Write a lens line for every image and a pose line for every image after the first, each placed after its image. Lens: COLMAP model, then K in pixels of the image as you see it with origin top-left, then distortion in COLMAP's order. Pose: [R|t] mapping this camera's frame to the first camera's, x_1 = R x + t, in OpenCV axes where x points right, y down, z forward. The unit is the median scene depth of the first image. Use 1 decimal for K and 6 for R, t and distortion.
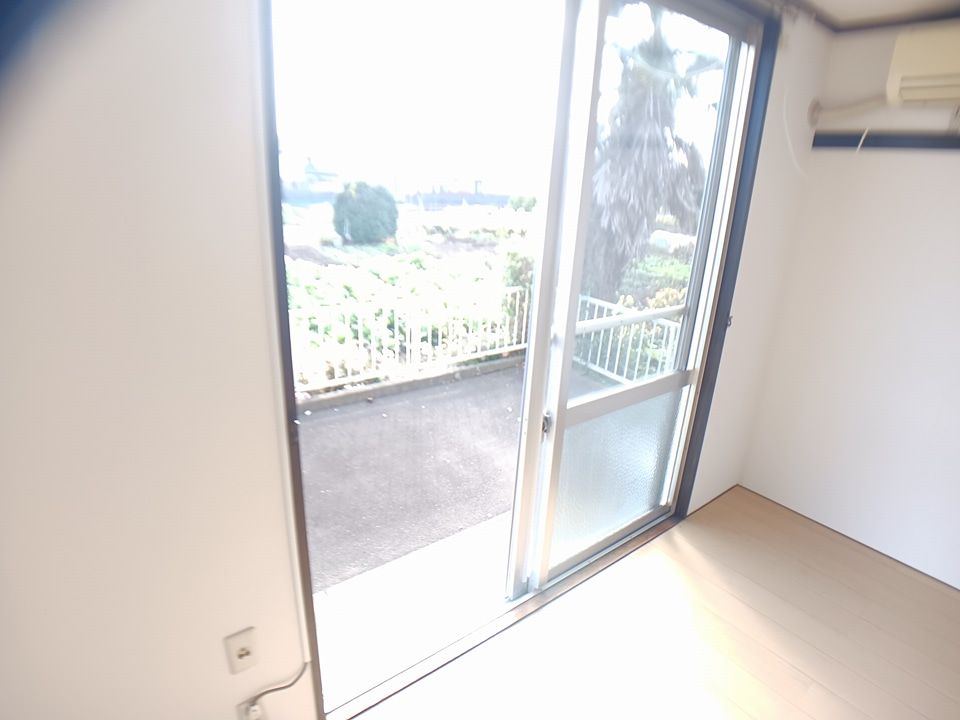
lens RADIAL K [[521.5, 0, 484.9], [0, 521.5, 359.1], [0, 0, 1]] dist [-0.065721, 0.000256]
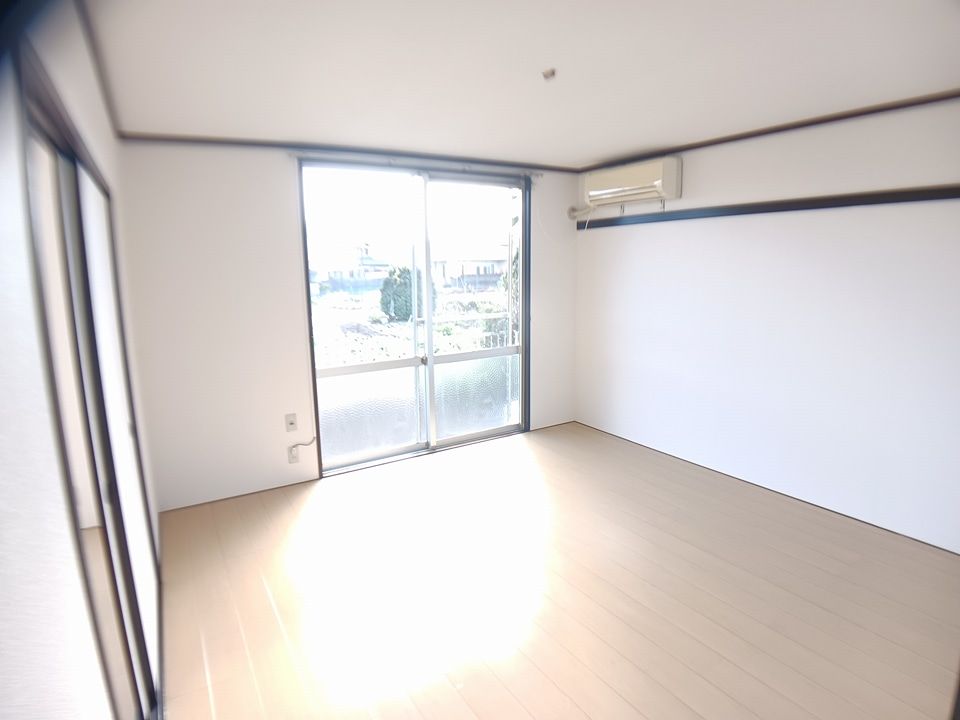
lens RADIAL K [[521.5, 0, 484.9], [0, 521.5, 359.1], [0, 0, 1]] dist [-0.065721, 0.000256]
pose [[0.993423, -0.046551, -0.104614, 0.079043], [0.030439, 0.988120, -0.150642, 0.059767], [0.110384, 0.146467, 0.983038, -0.154230]]
